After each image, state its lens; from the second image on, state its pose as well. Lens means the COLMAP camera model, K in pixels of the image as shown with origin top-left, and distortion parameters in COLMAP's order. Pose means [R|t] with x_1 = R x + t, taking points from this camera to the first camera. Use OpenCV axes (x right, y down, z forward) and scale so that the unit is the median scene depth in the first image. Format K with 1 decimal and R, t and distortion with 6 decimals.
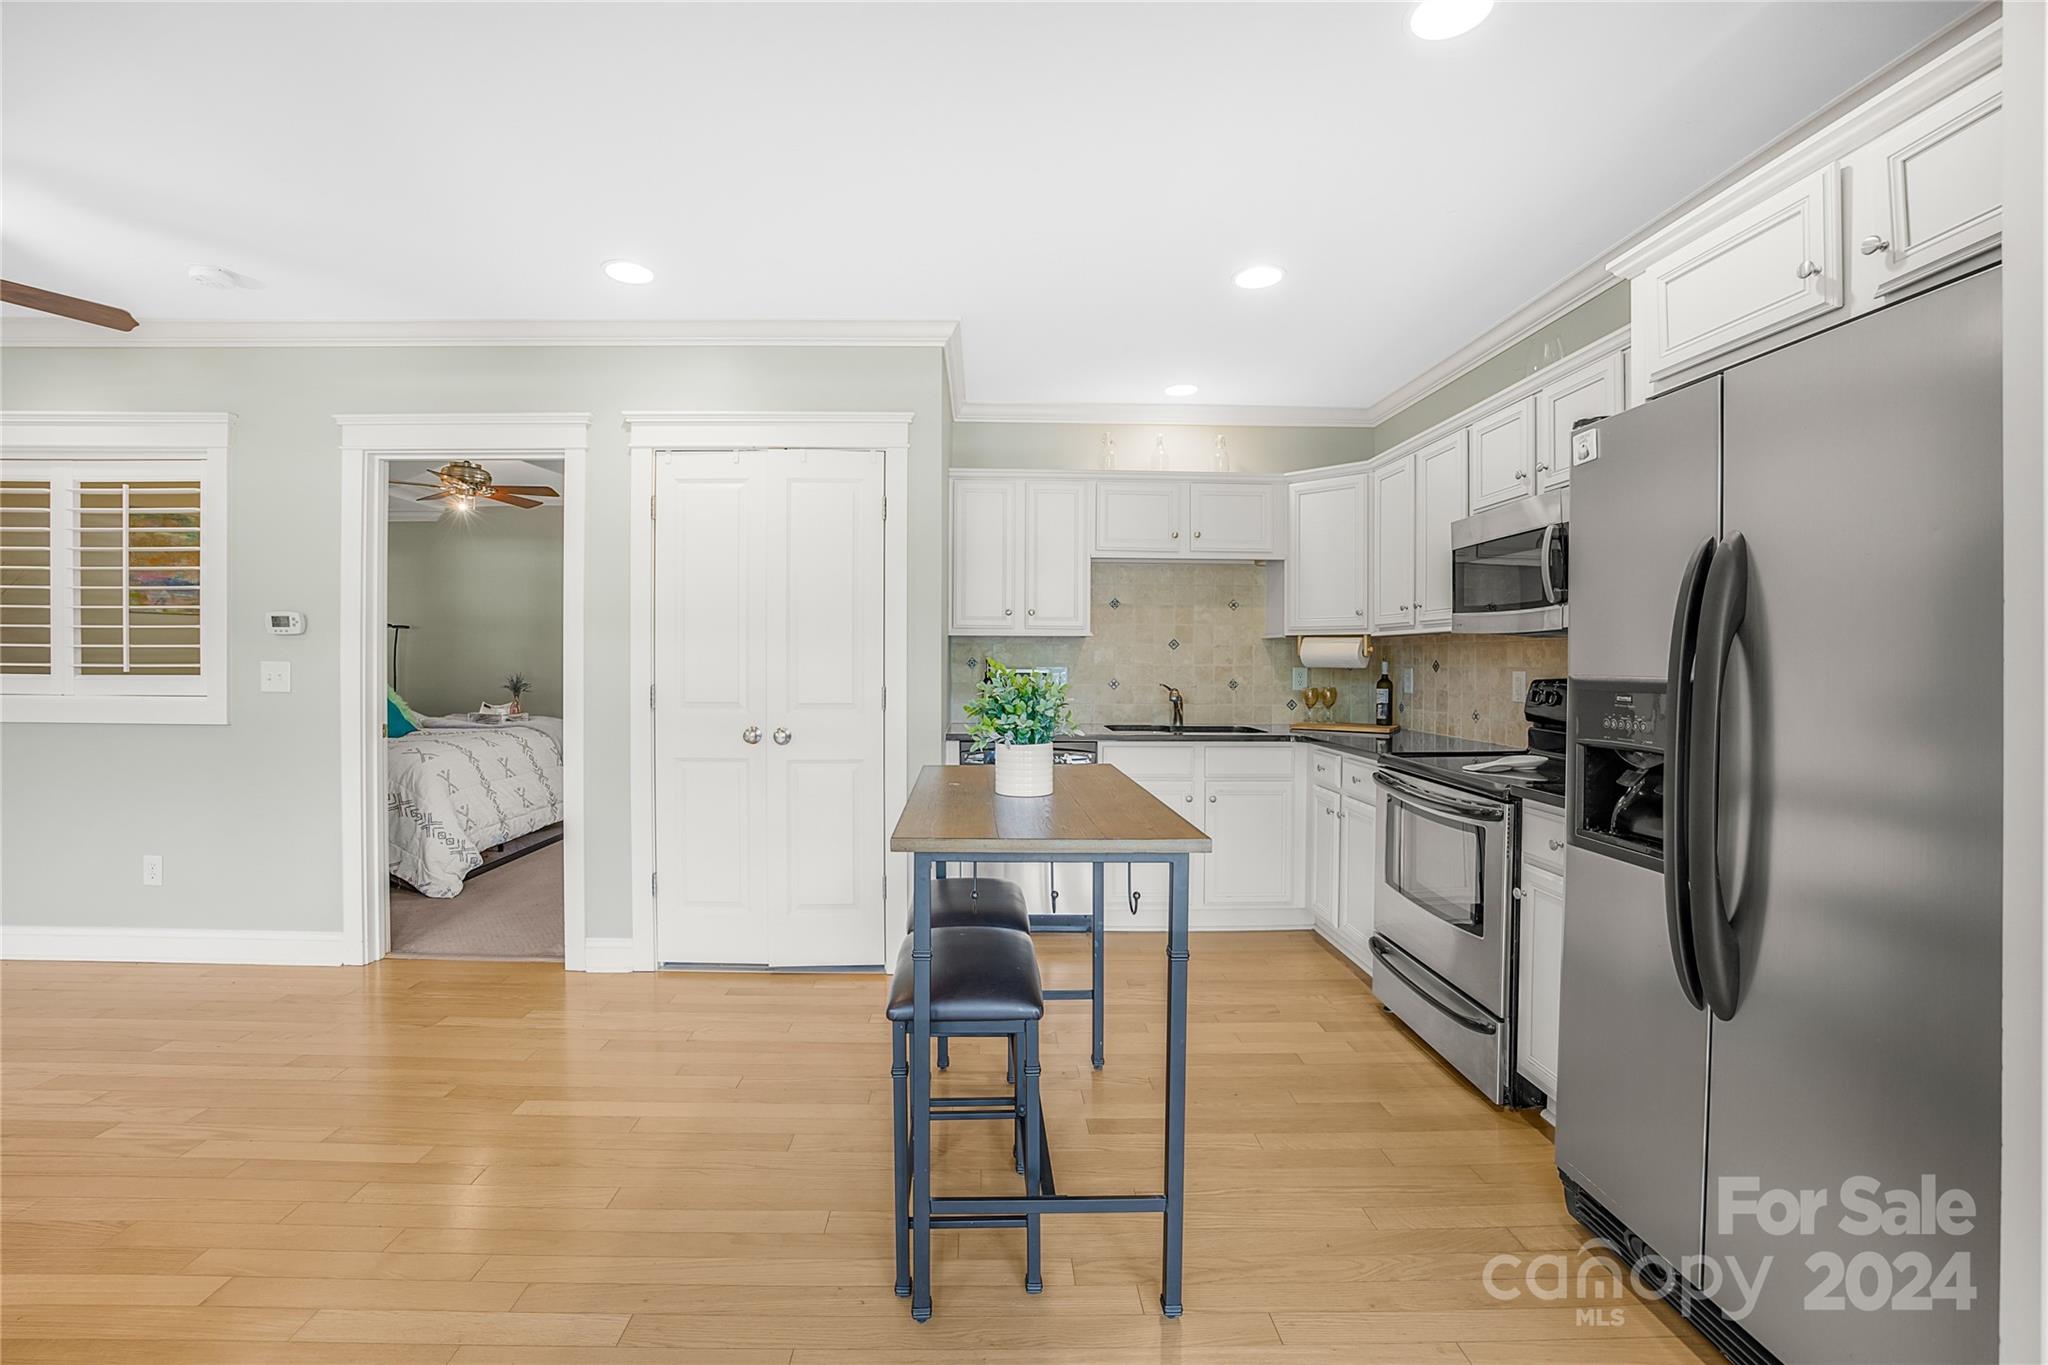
lens RADIAL K [[832.7, 0, 979.9], [0, 832.7, 672.8], [0, 0, 1]] dist [-0.020129, 0.000138]
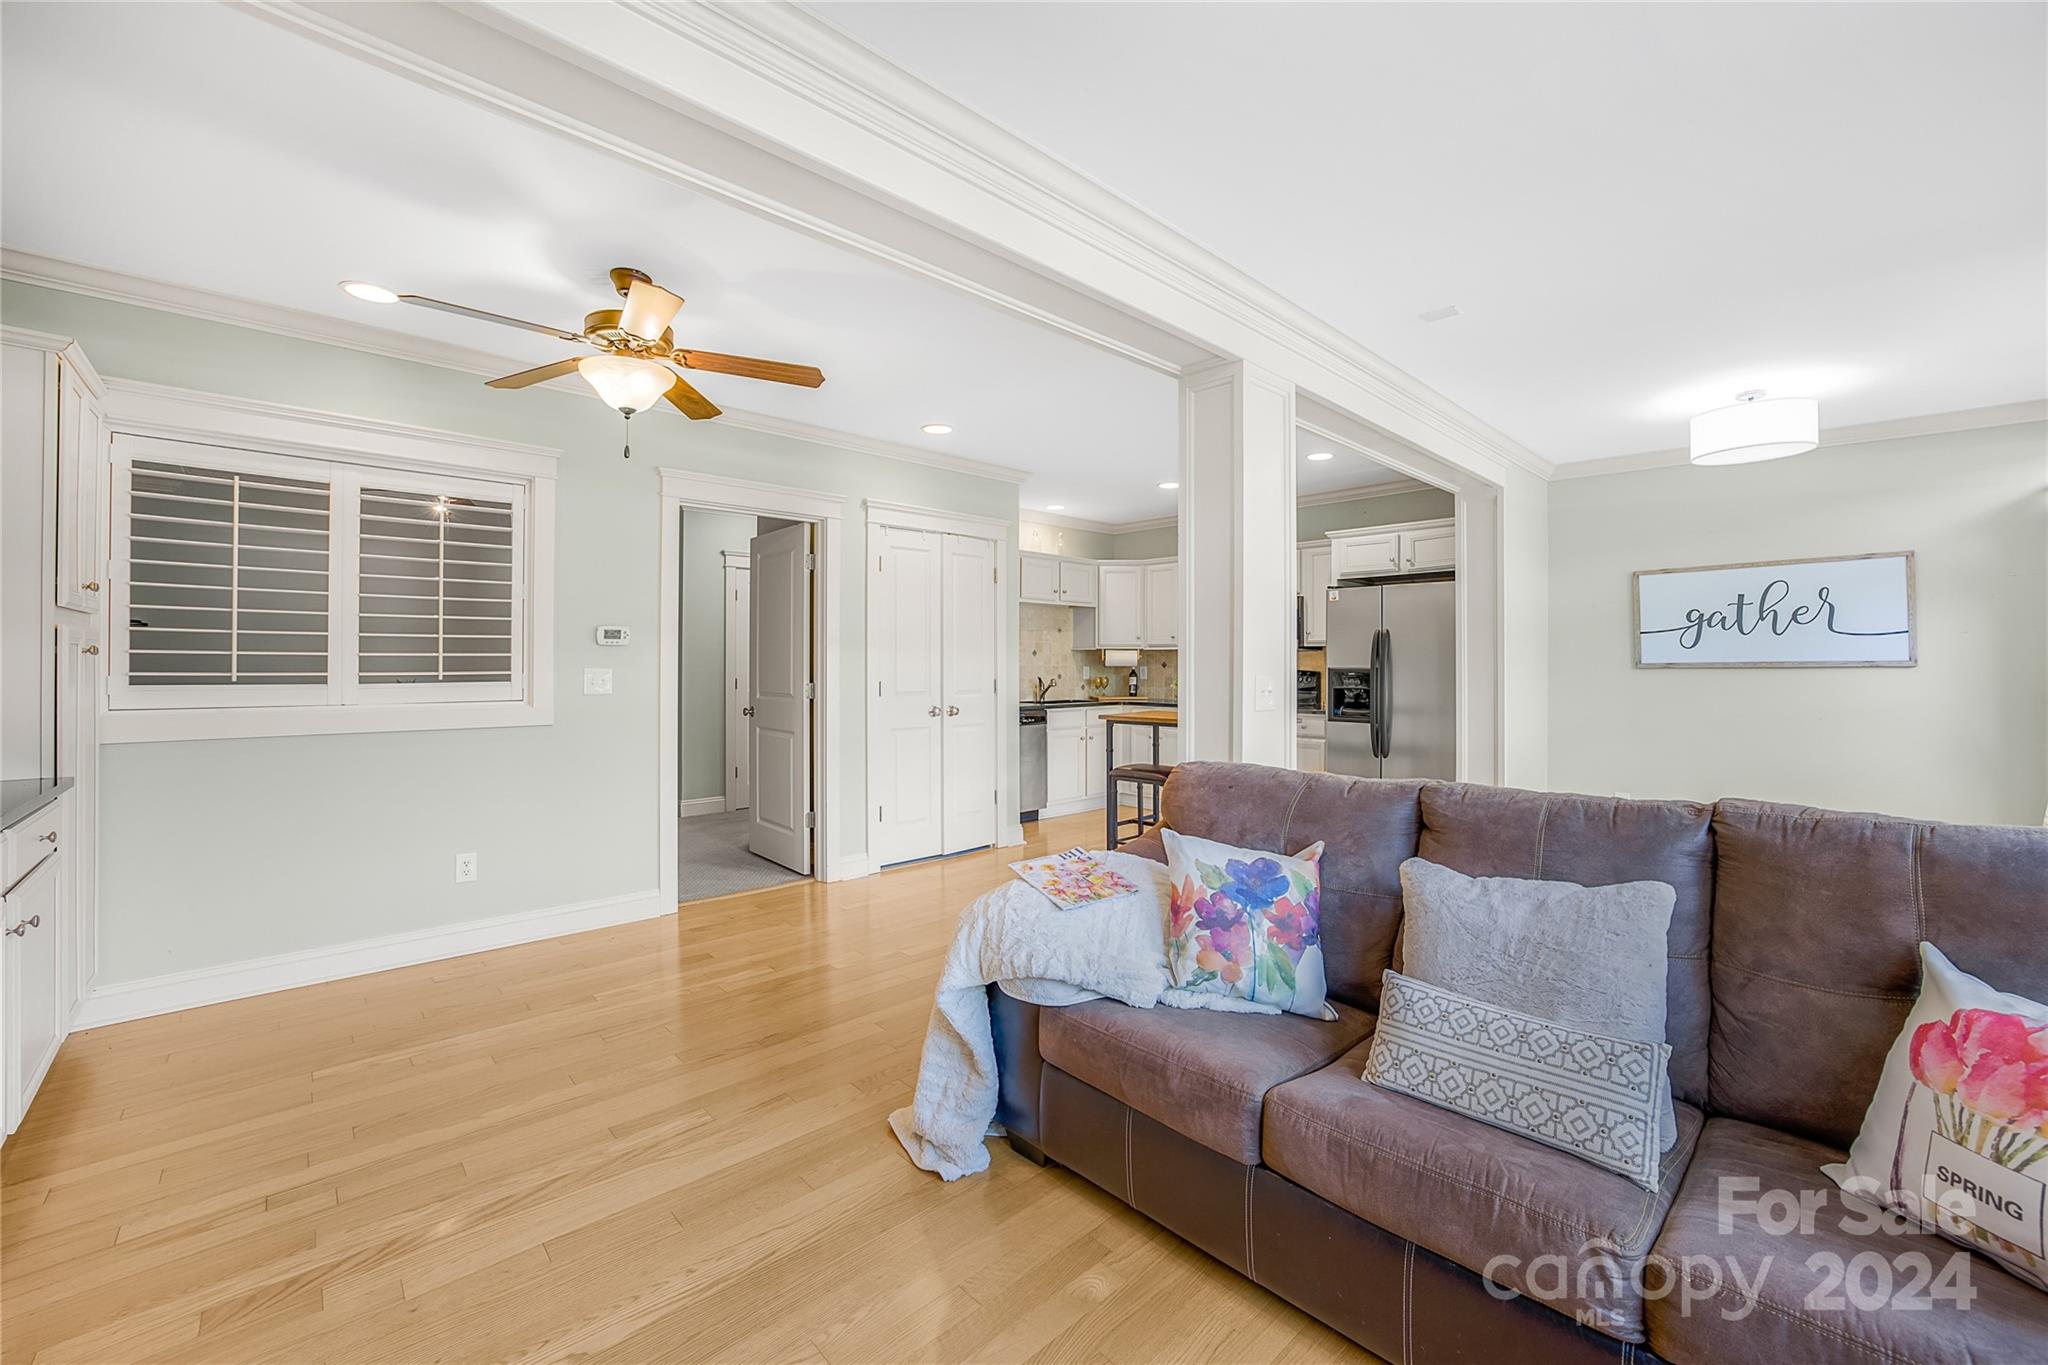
lens RADIAL K [[818.1, 0, 1023.4], [0, 818.1, 670.2], [0, 0, 1]] dist [-0.039196, 0.016168]
pose [[0.729423, -0.011633, 0.683964, -1.194428], [0.012882, 0.999912, 0.003269, -0.006855], [-0.683942, 0.006426, 0.729508, -0.253487]]
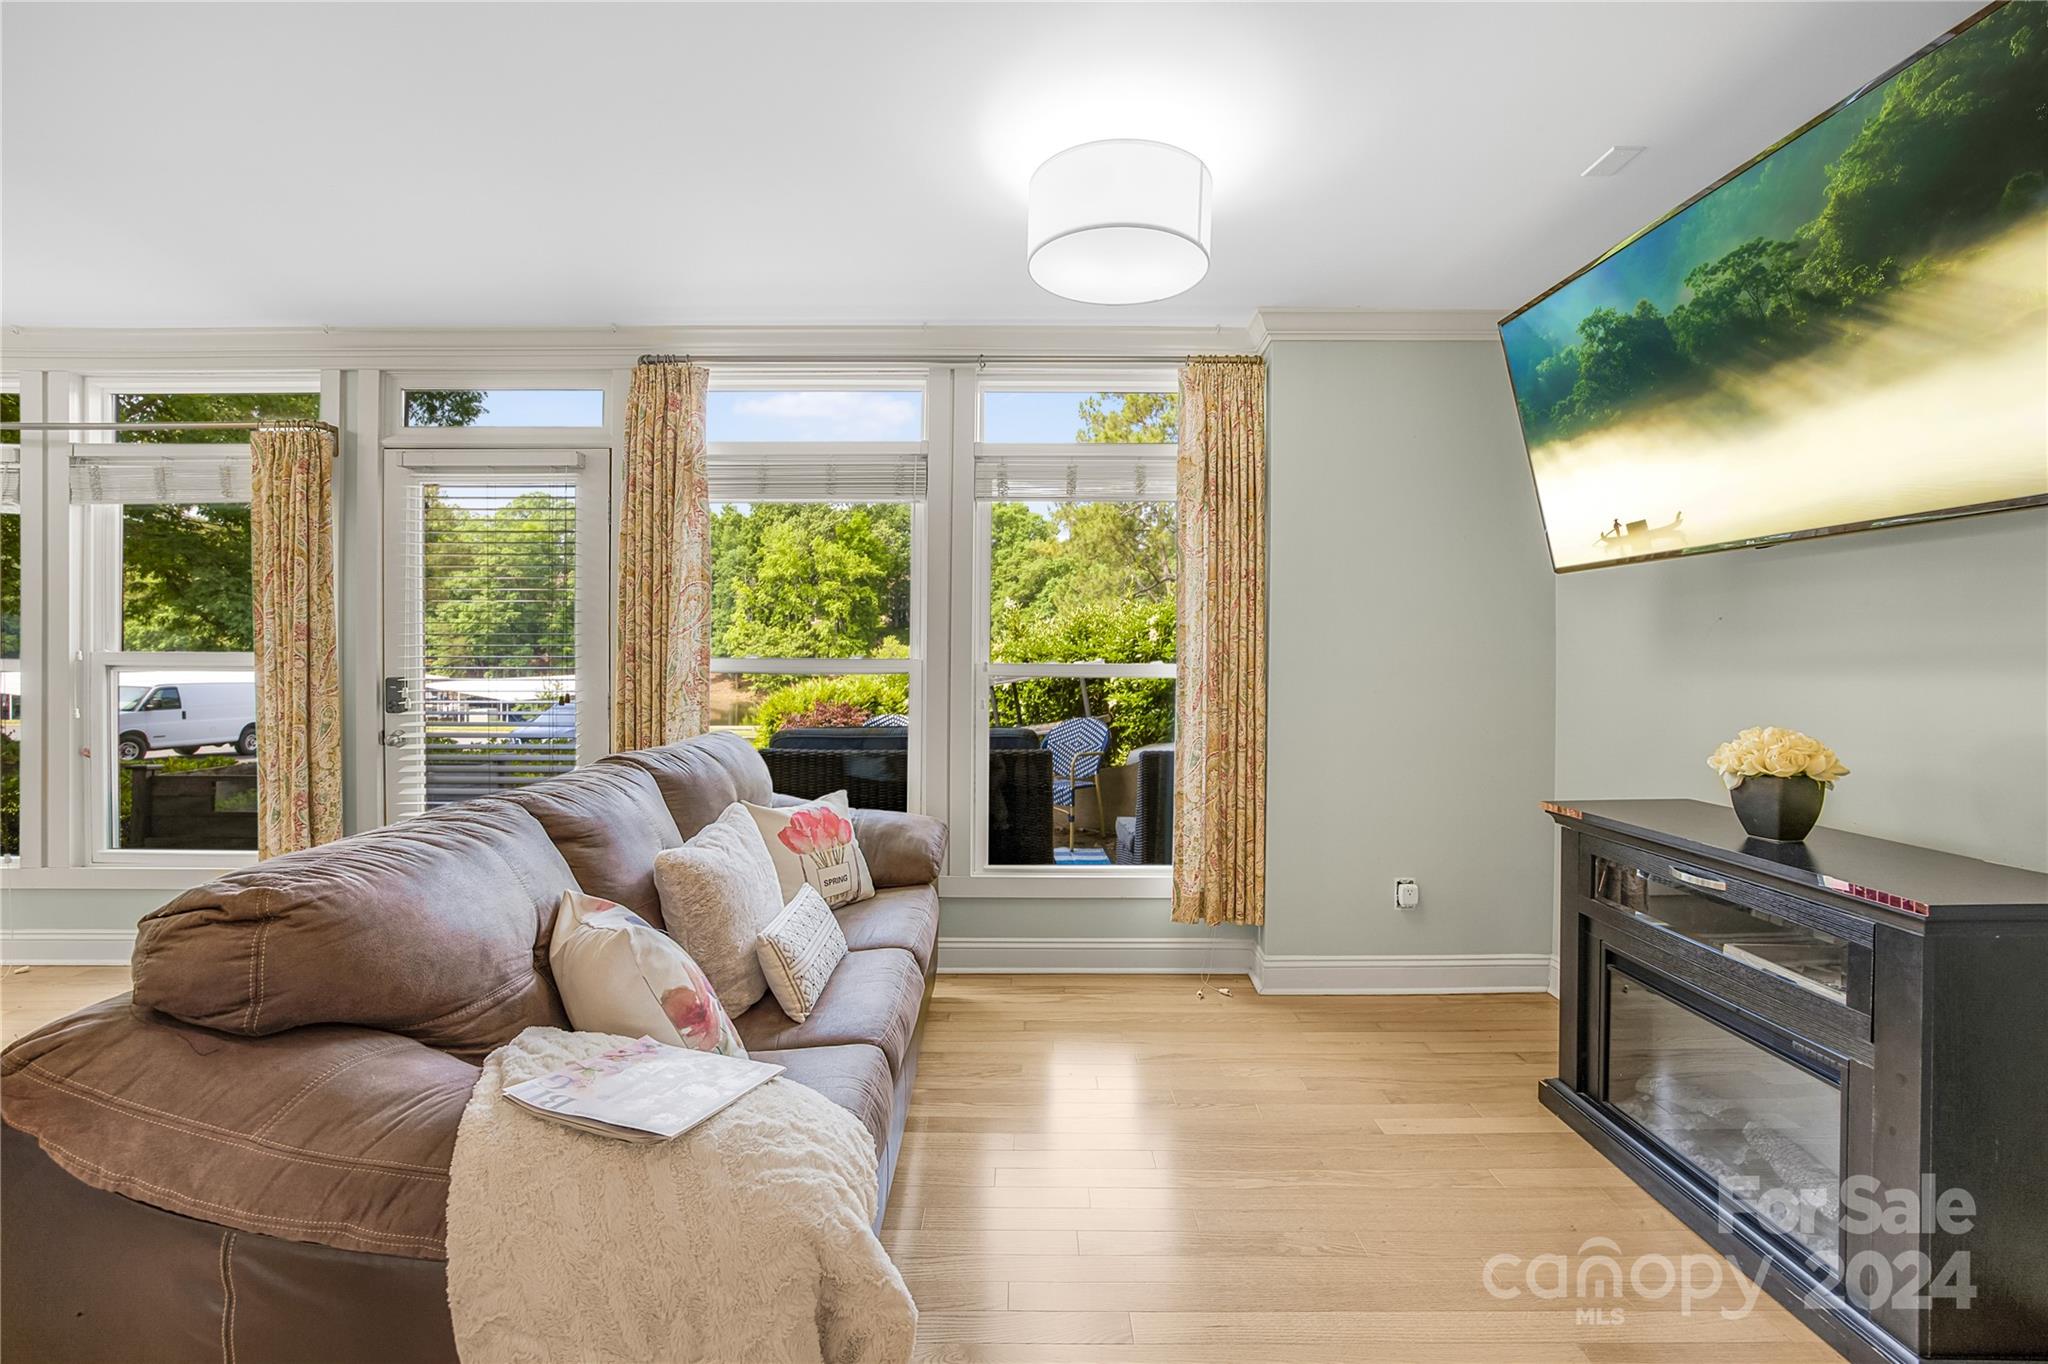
lens RADIAL K [[867.0, 0, 1017.5], [0, 867.0, 656.8], [0, 0, 1]] dist [0.001841, 0.000197]
pose [[-0.999367, -0.011422, 0.033702, -0.903249], [-0.011055, 0.999878, 0.011072, -0.012704], [-0.033824, 0.010692, -0.999371, 0.495998]]
